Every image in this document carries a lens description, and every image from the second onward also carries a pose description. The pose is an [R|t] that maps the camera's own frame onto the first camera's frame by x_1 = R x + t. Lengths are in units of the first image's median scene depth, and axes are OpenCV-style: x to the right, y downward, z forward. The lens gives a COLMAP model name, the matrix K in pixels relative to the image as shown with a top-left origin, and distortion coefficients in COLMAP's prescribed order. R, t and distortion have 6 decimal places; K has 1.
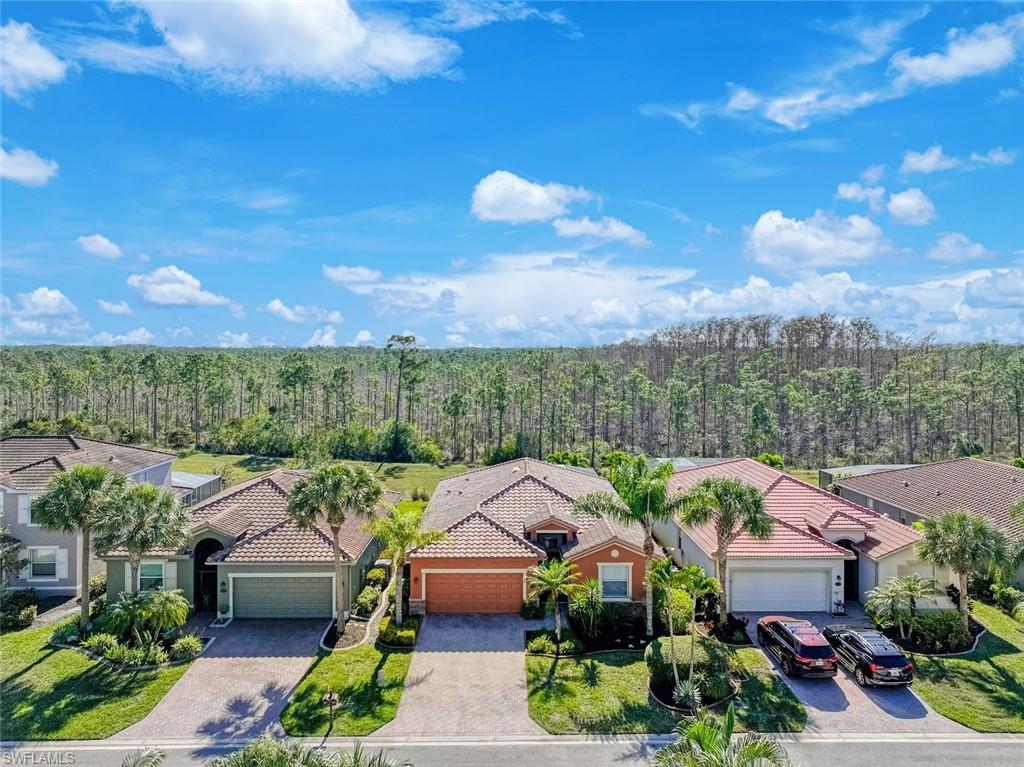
lens RADIAL K [[726.3, 0, 513.6], [0, 726.3, 378.6], [0, 0, 1]] dist [0.006990, 0.003281]
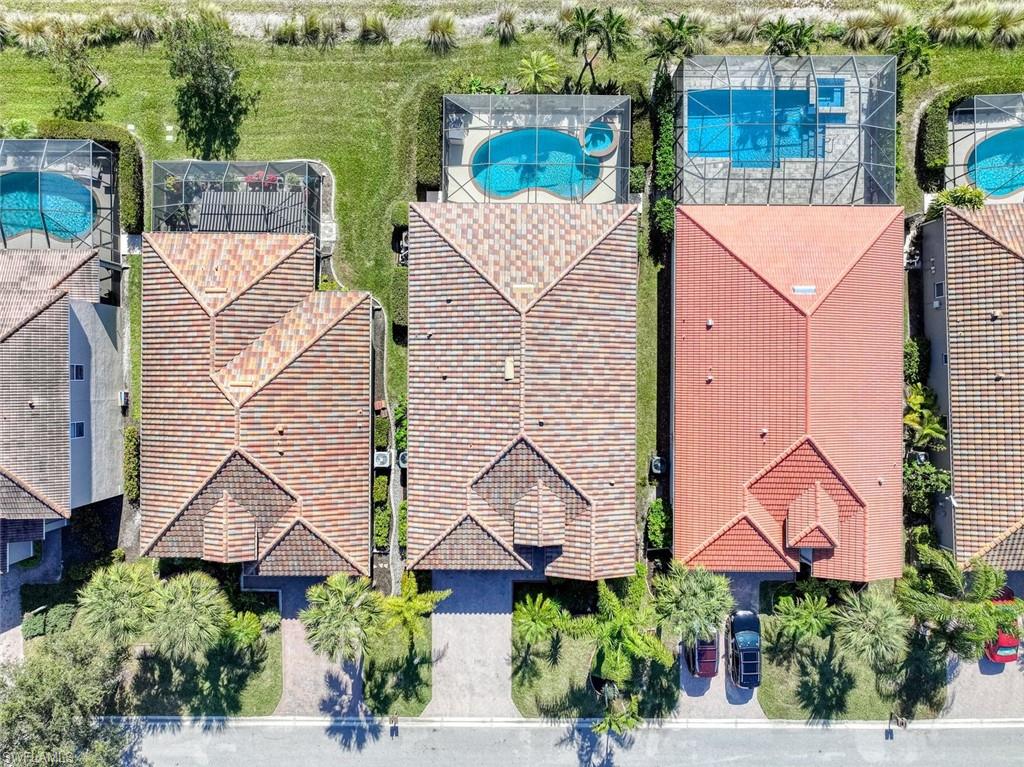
lens RADIAL K [[726.3, 0, 511.9], [0, 726.3, 380.9], [0, 0, 1]] dist [0.006990, 0.003281]
pose [[0.999859, 0.016772, 0.000167, 0.009725], [-0.001025, 0.051181, 0.998689, -1.192332], [0.016741, -0.998549, 0.051191, 1.574012]]
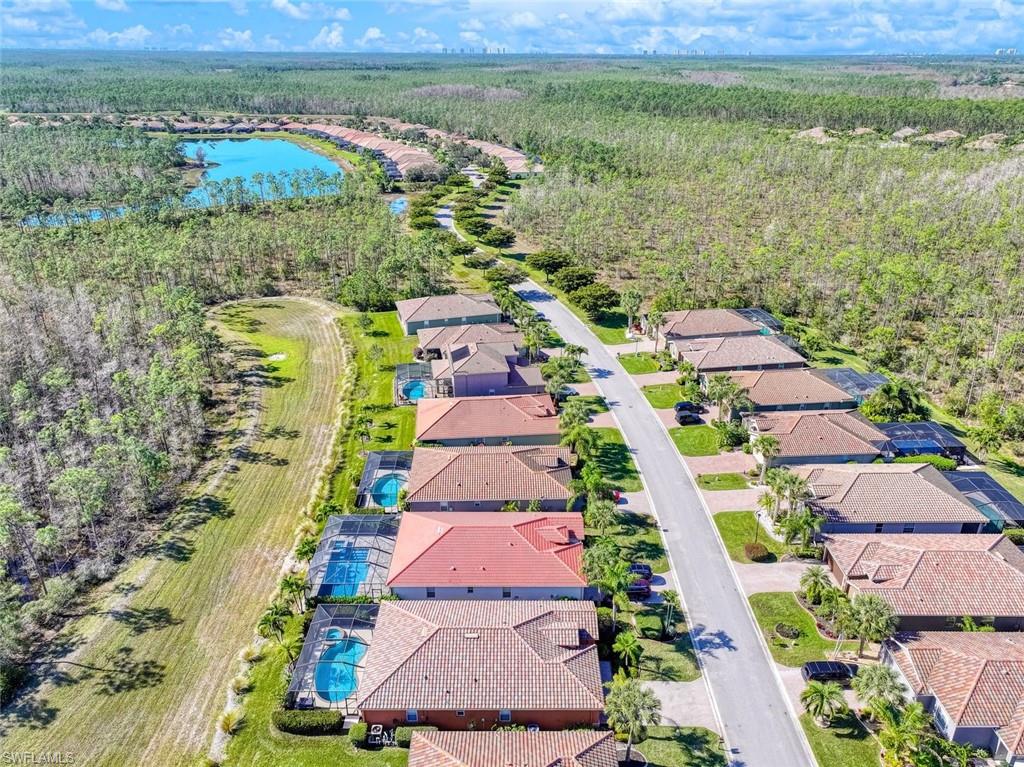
lens RADIAL K [[726.3, 0, 509.6], [0, 726.3, 381.6], [0, 0, 1]] dist [0.006990, 0.003281]
pose [[0.017261, -0.421465, 0.906680, -1.758819], [0.047479, 0.906138, 0.420309, -1.503121], [-0.998723, 0.035794, 0.035652, 1.435624]]
